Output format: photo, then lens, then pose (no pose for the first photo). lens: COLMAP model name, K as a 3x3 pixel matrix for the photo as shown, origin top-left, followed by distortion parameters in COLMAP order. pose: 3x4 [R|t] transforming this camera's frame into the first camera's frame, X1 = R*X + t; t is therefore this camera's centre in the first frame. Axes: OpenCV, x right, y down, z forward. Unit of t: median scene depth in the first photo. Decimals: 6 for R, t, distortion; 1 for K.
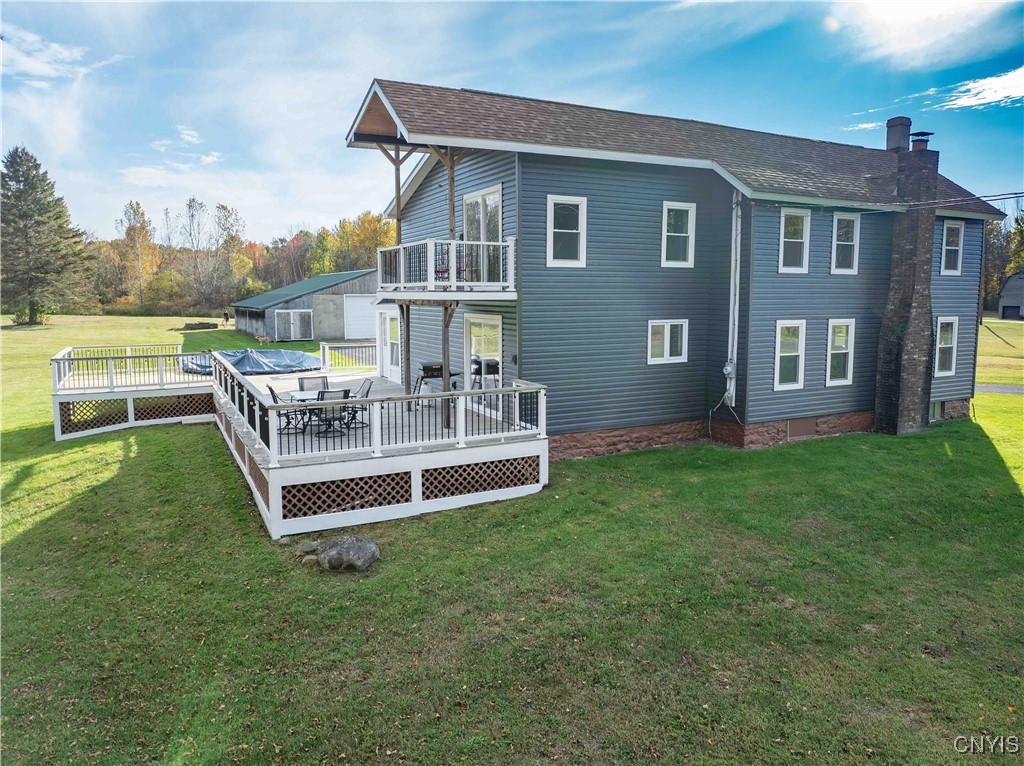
lens RADIAL K [[712.6, 0, 512.0], [0, 712.6, 383.0], [0, 0, 1]] dist [-0.010735, -0.042789]
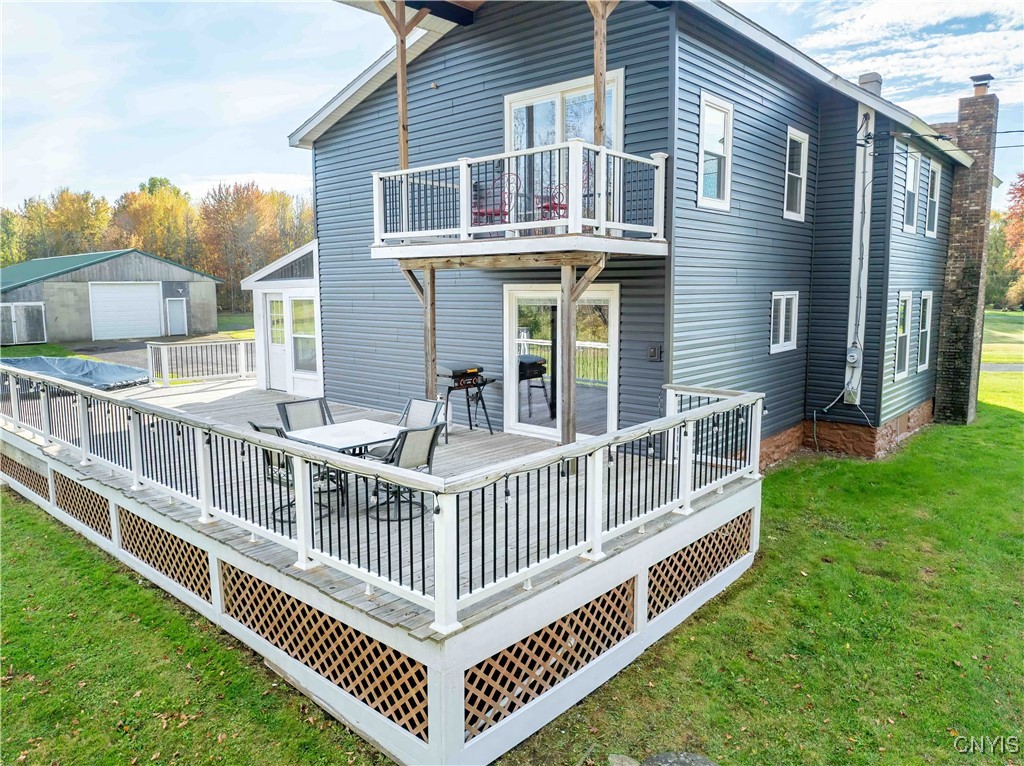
lens RADIAL K [[724.2, 0, 512.0], [0, 724.2, 383.0], [0, 0, 1]] dist [-0.076757, 0.051770]
pose [[0.931045, -0.052689, 0.361081, -0.295192], [0.049665, 0.998610, 0.017656, -0.021011], [-0.361509, 0.001494, 0.932367, 0.396872]]
